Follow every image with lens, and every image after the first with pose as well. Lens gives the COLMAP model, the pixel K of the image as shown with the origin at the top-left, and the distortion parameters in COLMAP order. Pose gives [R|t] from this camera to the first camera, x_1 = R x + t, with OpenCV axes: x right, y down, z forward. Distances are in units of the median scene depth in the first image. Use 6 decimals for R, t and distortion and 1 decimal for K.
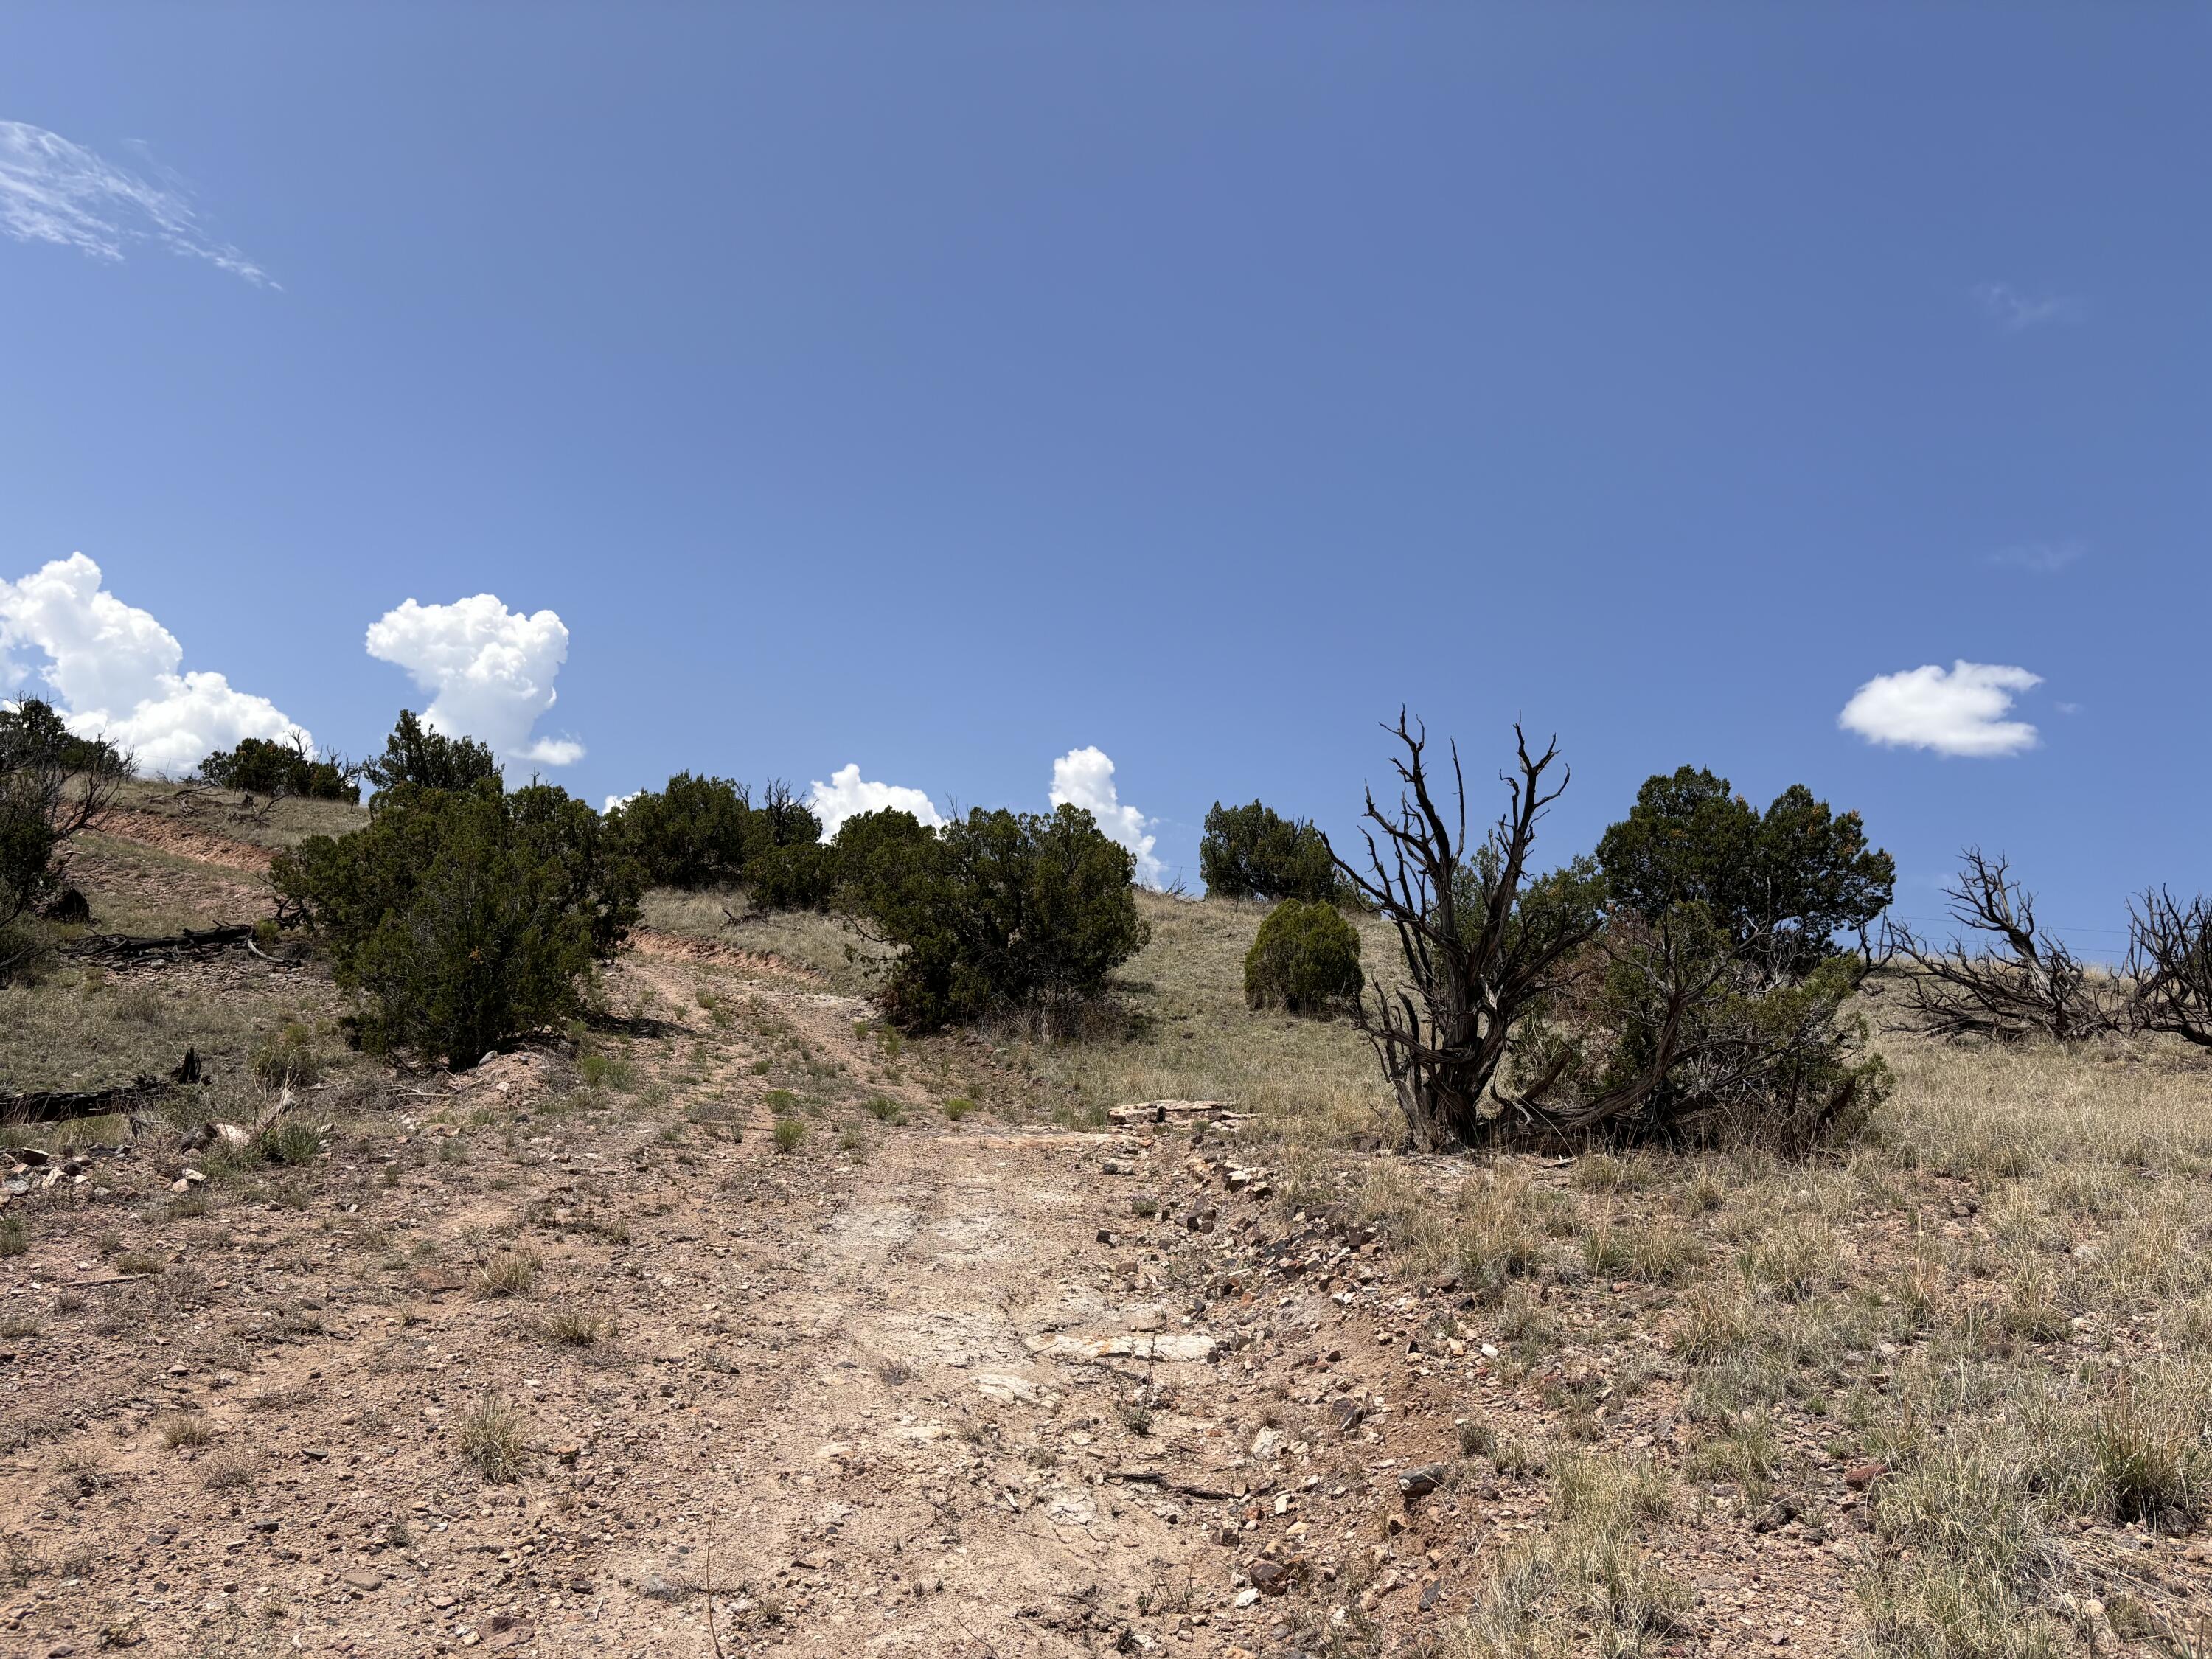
lens RADIAL K [[1651.4, 0, 1102.0], [0, 1651.4, 817.5], [0, 0, 1]] dist [0.129992, -0.156996]
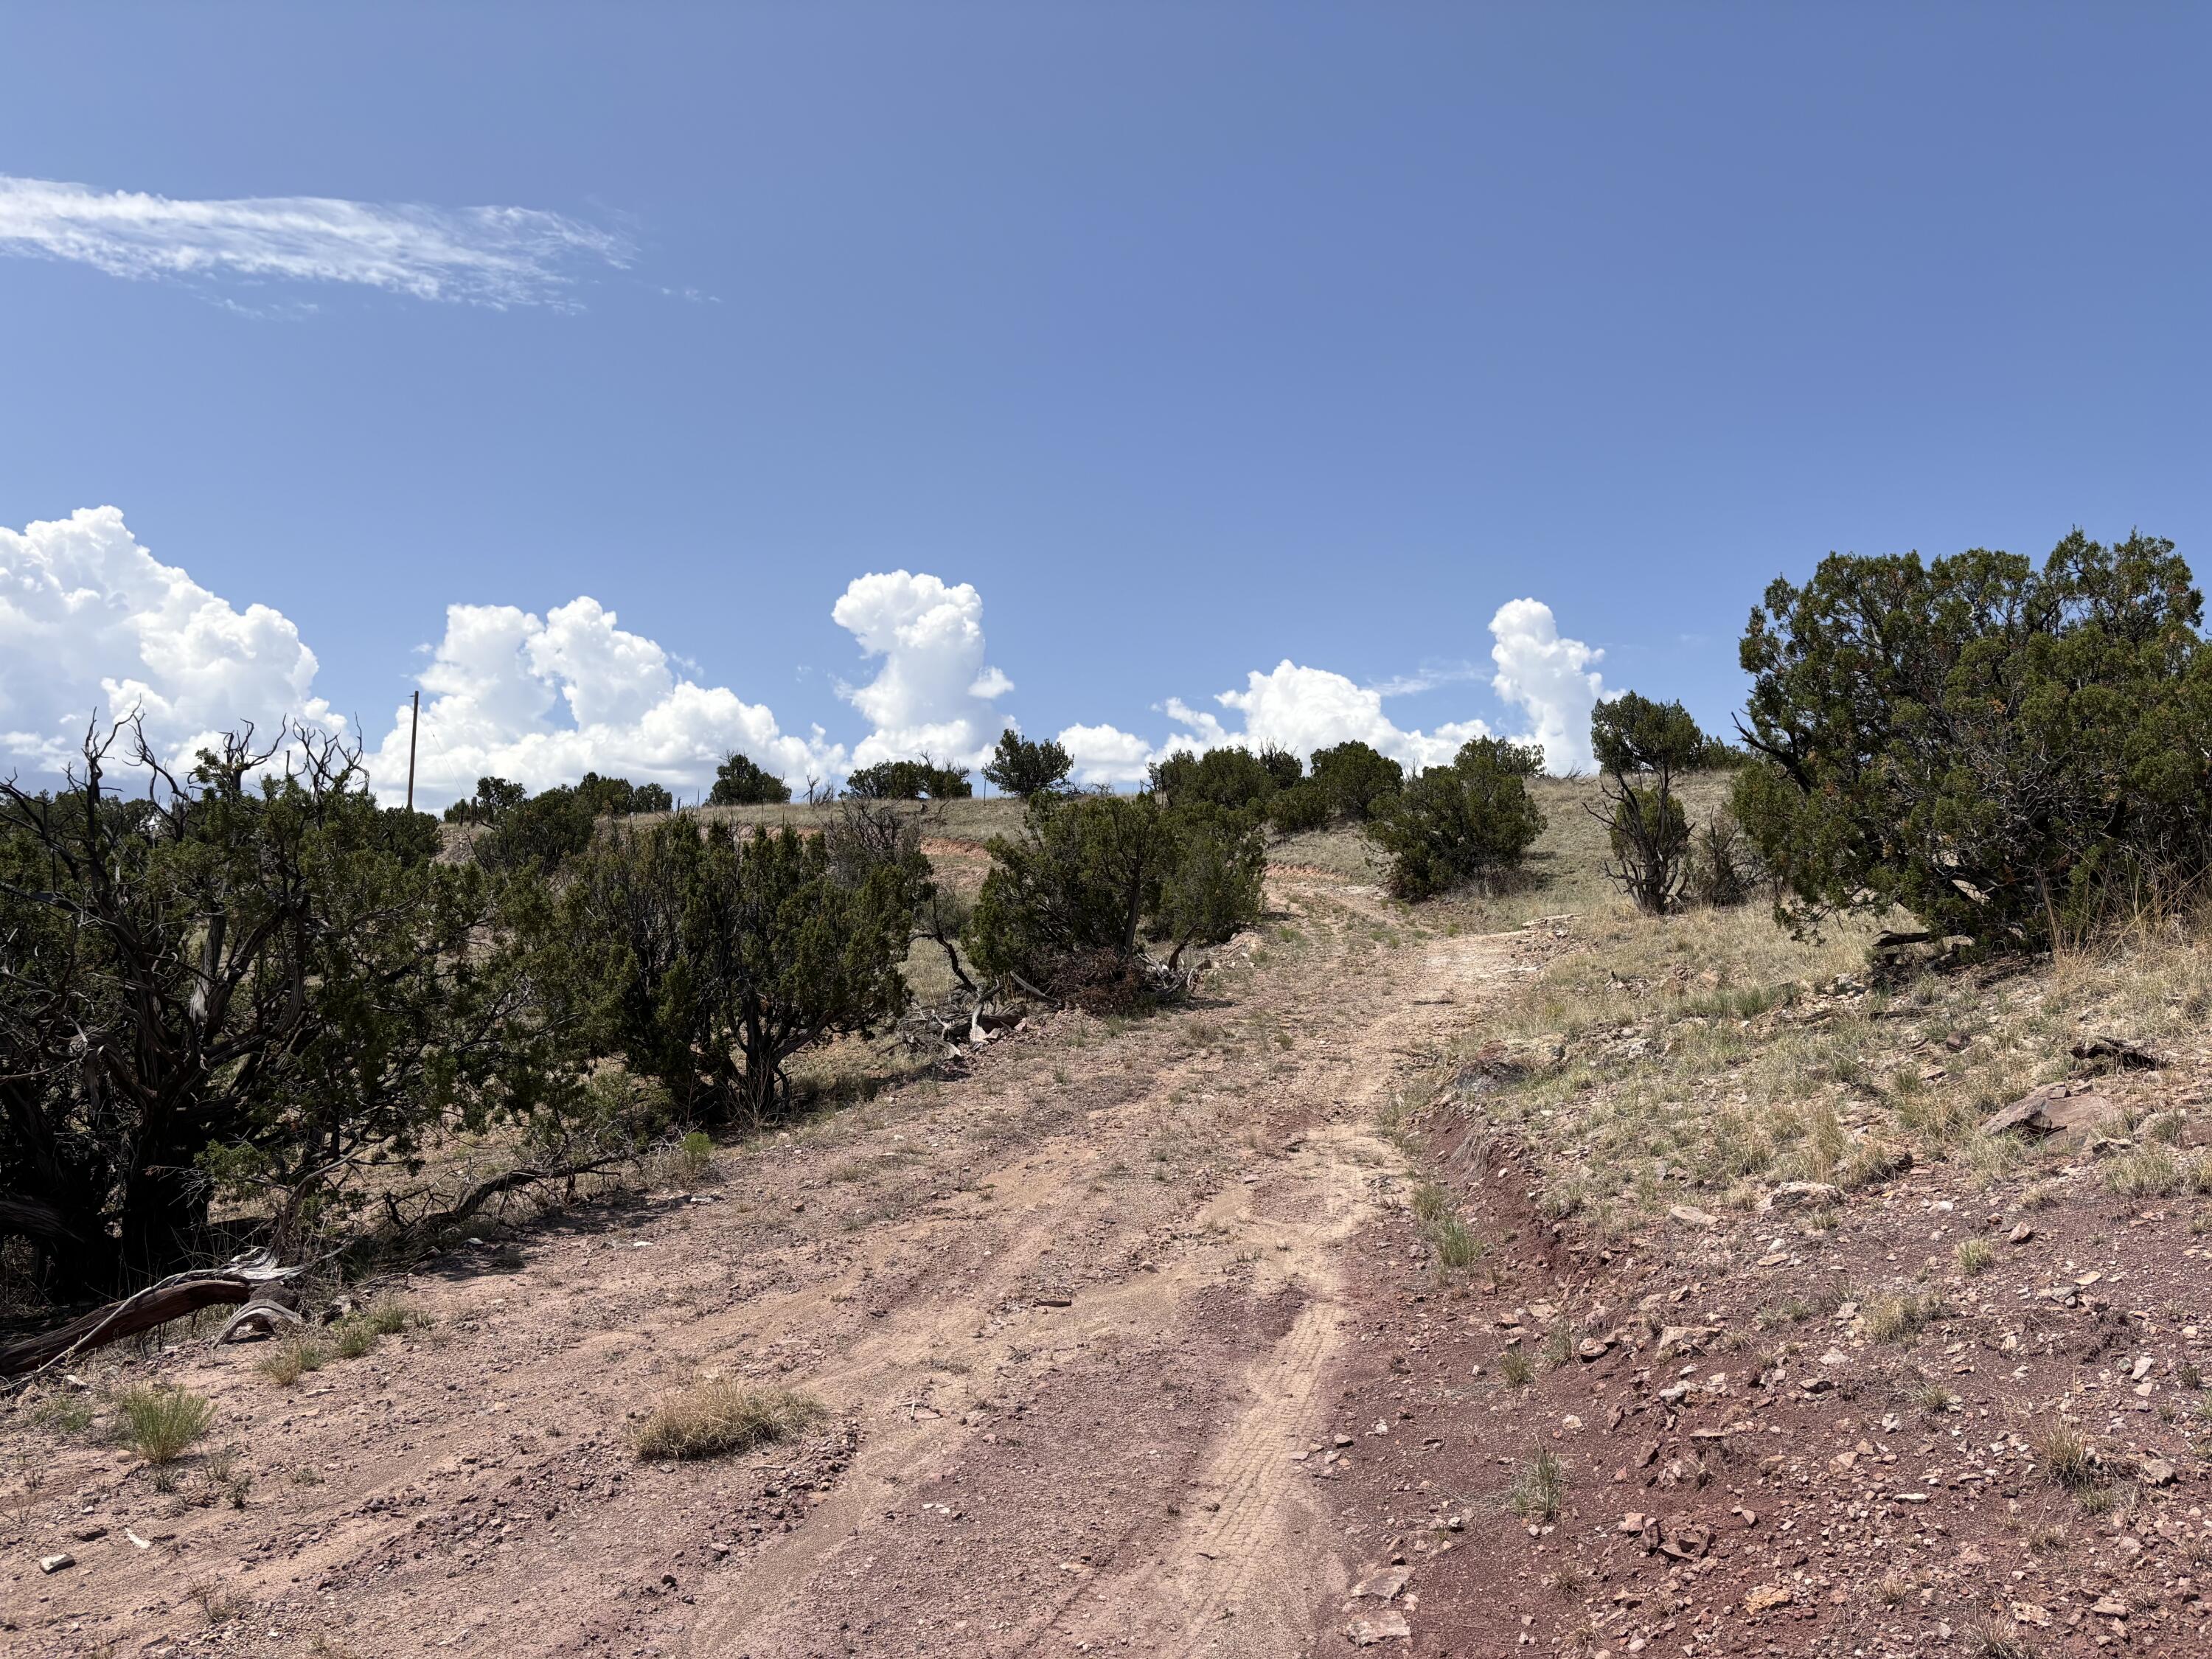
lens RADIAL K [[1651.4, 0, 1102.0], [0, 1651.4, 817.5], [0, 0, 1]] dist [0.129992, -0.156996]
pose [[0.955287, -0.148090, -0.255921, 0.035392], [0.166747, 0.984591, 0.052685, -0.103083], [0.244176, -0.093004, 0.965261, -0.753533]]
